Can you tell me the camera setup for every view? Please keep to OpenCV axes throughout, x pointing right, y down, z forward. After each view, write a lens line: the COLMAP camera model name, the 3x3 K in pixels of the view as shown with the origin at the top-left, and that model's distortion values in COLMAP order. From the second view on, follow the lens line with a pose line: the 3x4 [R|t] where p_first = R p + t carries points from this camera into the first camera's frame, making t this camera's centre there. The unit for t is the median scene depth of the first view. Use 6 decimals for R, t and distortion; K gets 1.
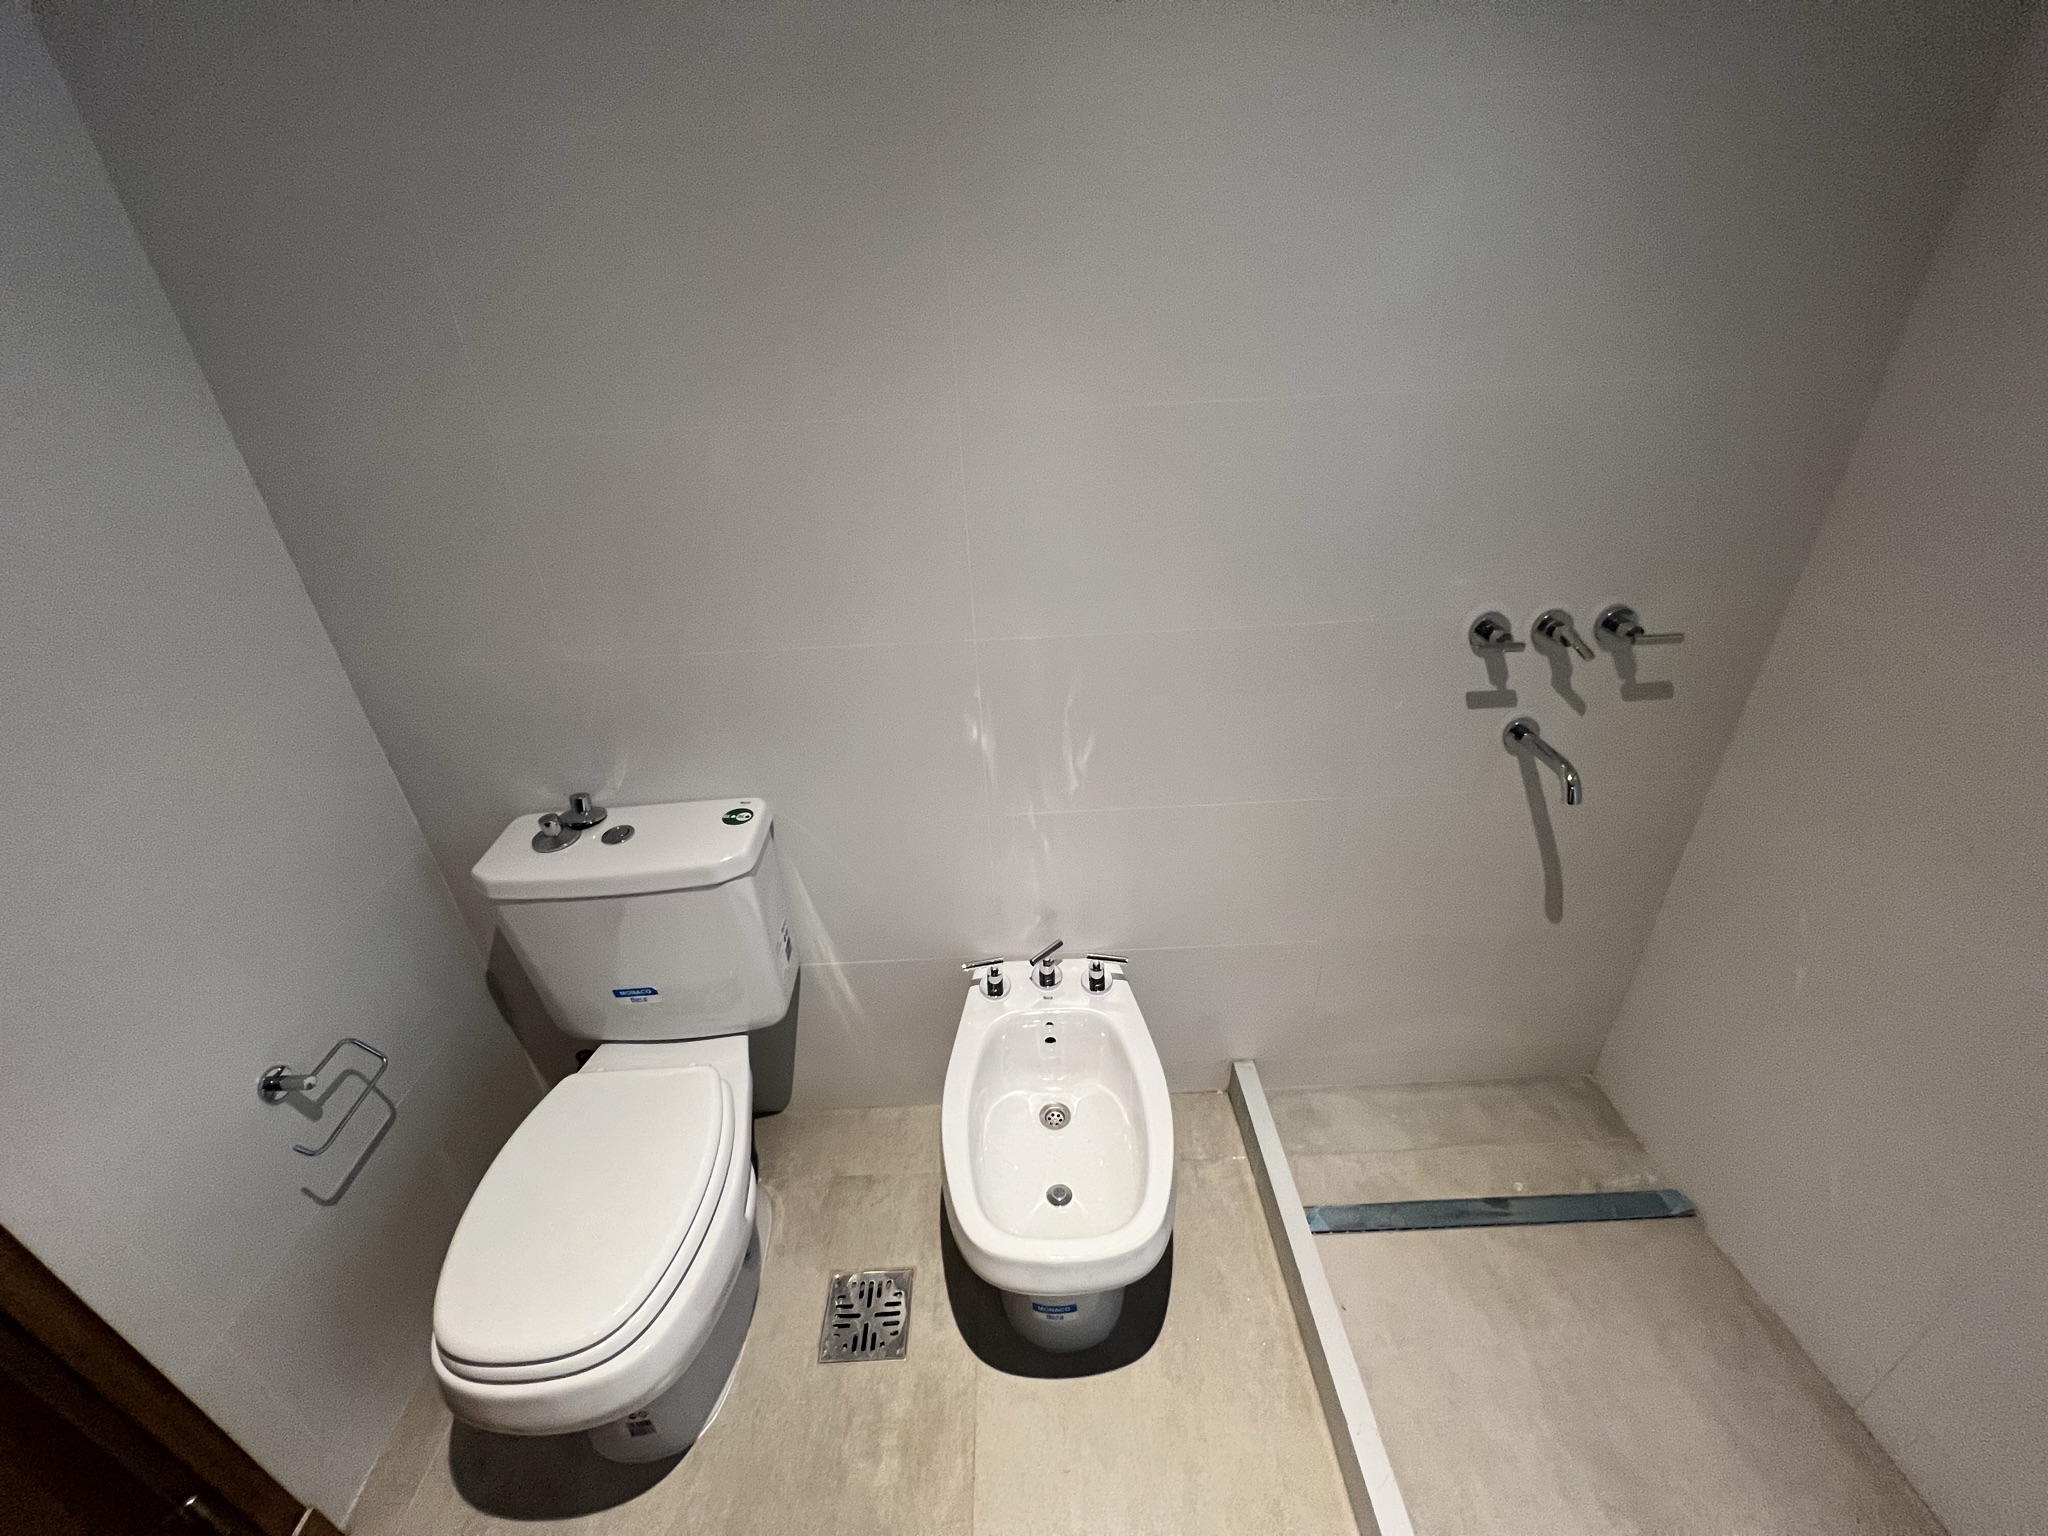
lens RADIAL K [[812.5, 0, 1024.0], [0, 812.5, 768.0], [0, 0, 1]] dist [0.000398, -0.000049]
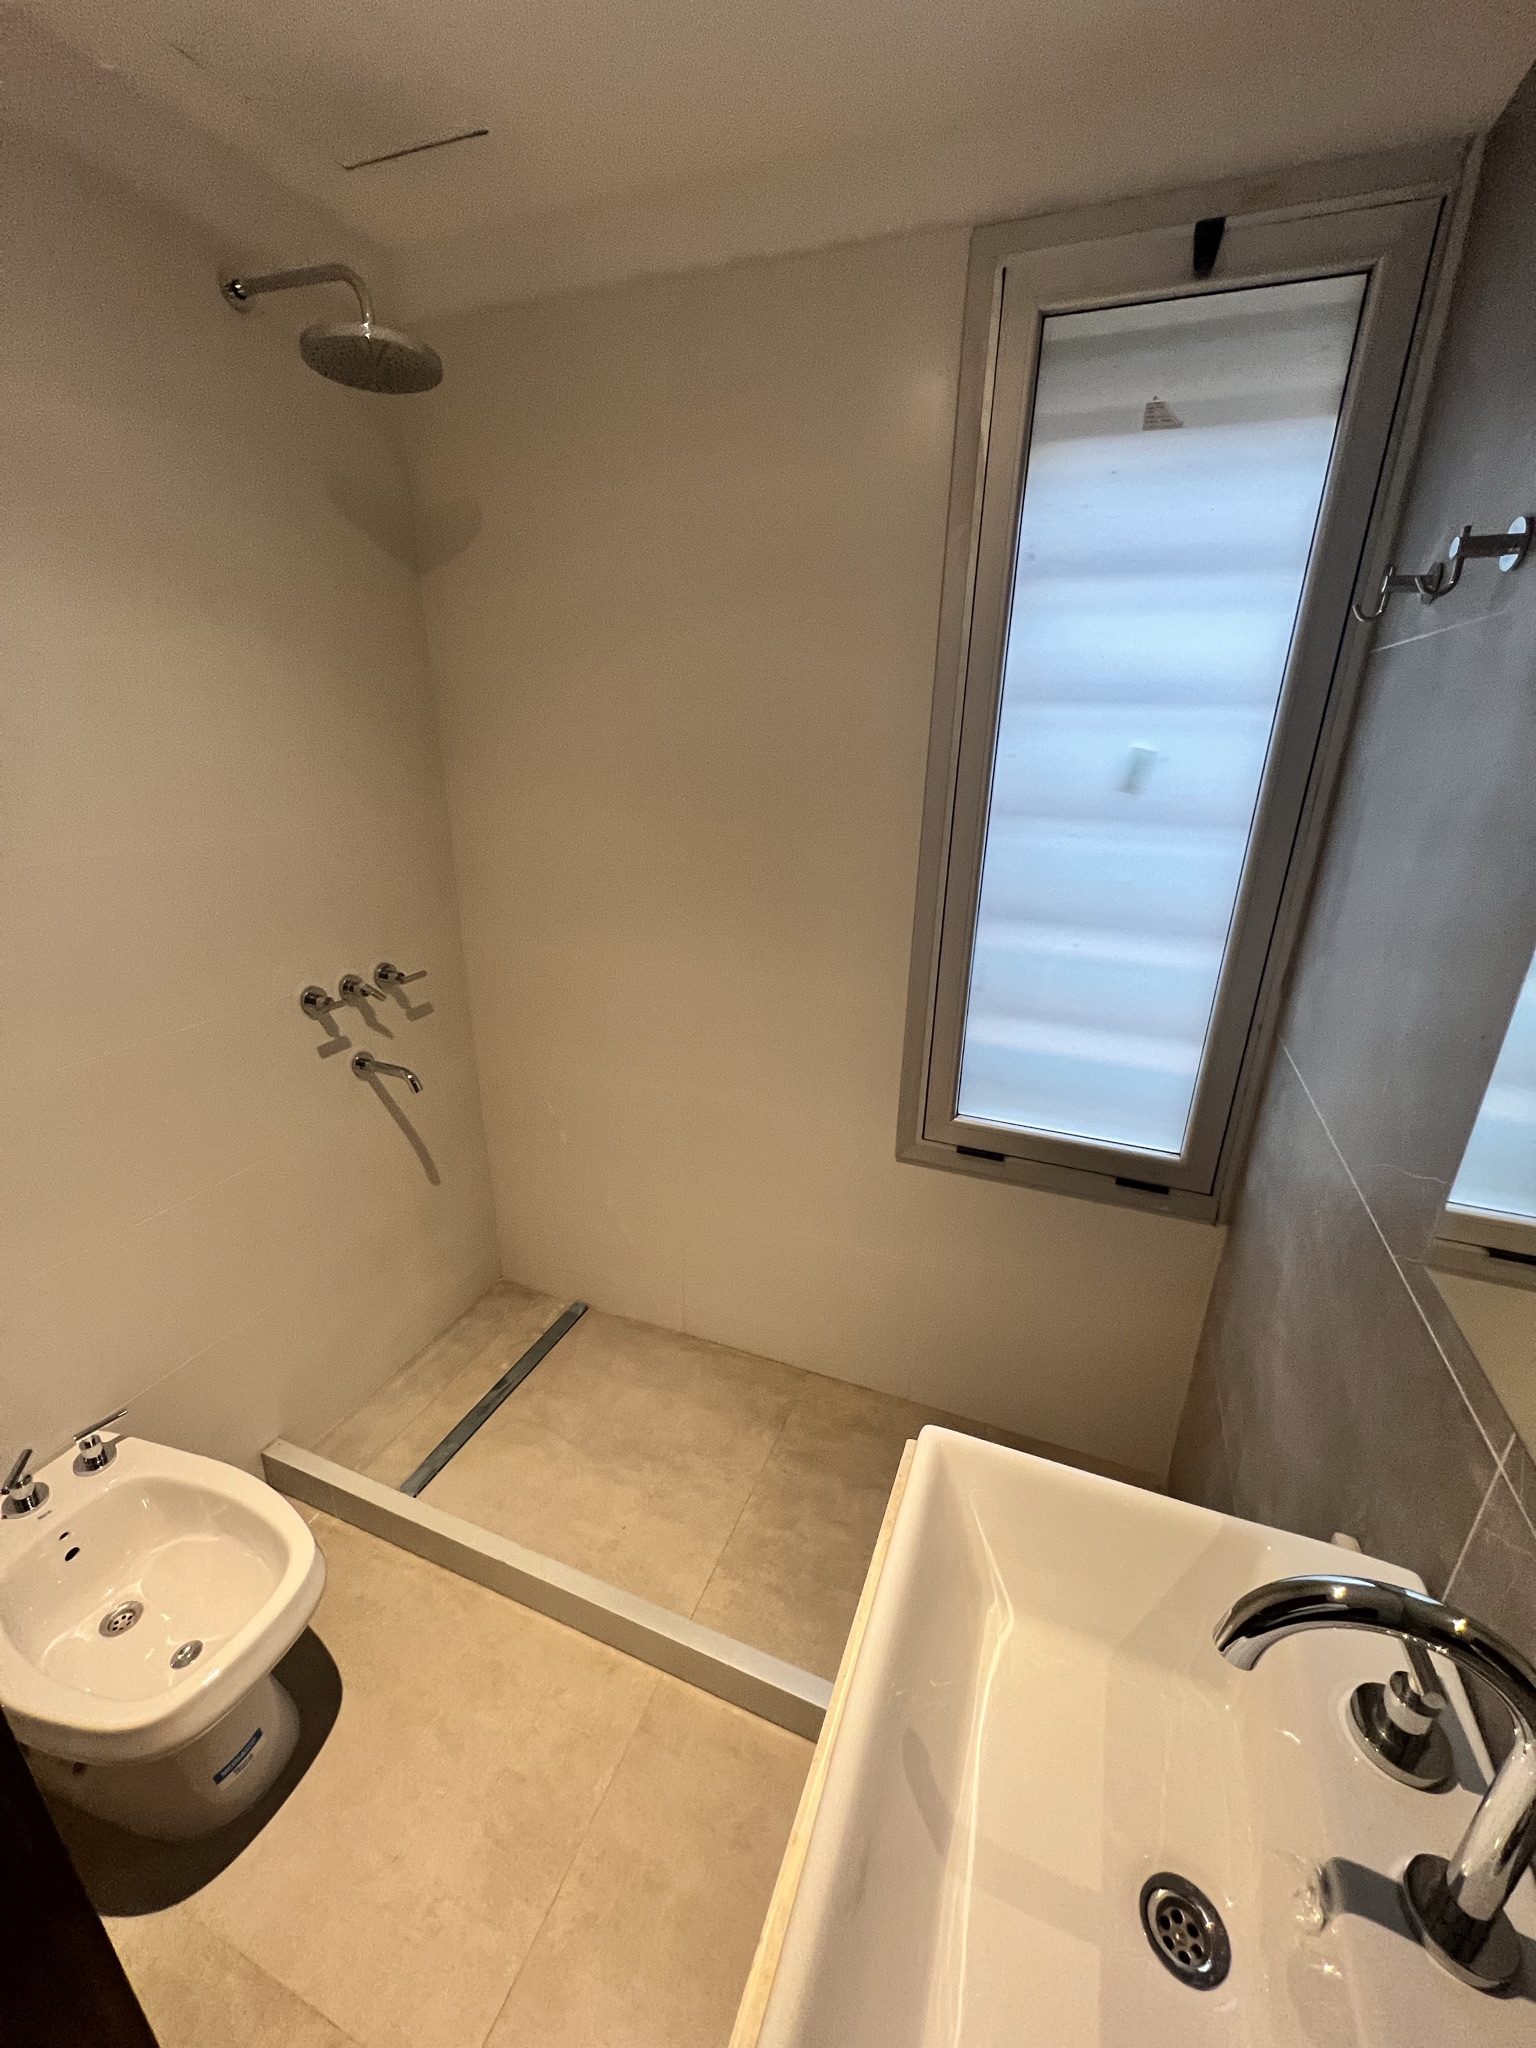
lens RADIAL K [[827.0, 0, 768.0], [0, 827.0, 1024.0], [0, 0, 1]] dist [0.000012, 0.000060]
pose [[0.395711, -0.270862, 0.877523, -0.336797], [0.416201, 0.904652, 0.091553, 0.055335], [-0.818651, 0.328997, 0.470713, -0.251594]]
